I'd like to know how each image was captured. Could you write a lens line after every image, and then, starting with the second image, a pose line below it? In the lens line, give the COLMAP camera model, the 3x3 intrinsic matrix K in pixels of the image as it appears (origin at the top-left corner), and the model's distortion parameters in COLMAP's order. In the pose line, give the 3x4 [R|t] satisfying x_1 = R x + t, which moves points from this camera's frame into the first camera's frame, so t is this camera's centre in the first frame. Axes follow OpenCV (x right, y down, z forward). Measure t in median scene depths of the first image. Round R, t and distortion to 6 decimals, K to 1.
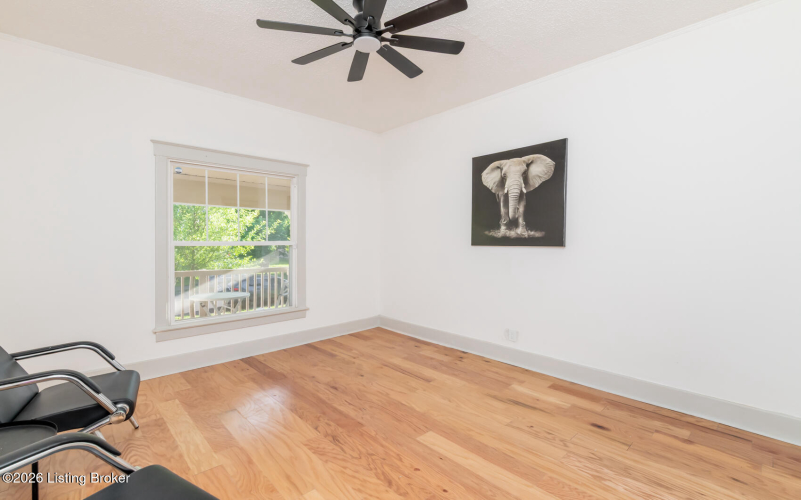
lens RADIAL K [[344.4, 0, 400.5], [0, 344.4, 250.0], [0, 0, 1]] dist [-0.001389, -0.000075]
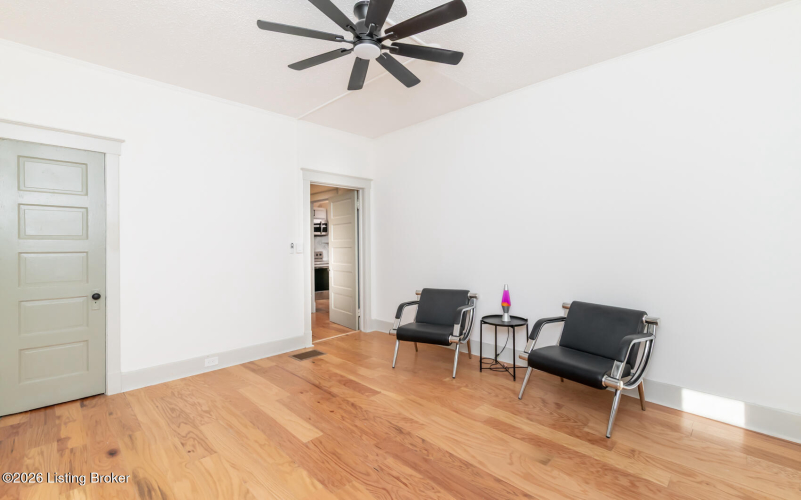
lens RADIAL K [[344.4, 0, 400.5], [0, 344.4, 250.0], [0, 0, 1]] dist [-0.001389, -0.000075]
pose [[-0.999350, 0.004912, -0.035711, -0.155064], [0.003876, 0.999572, 0.029008, -0.046297], [0.035838, 0.028851, -0.998941, 2.026549]]
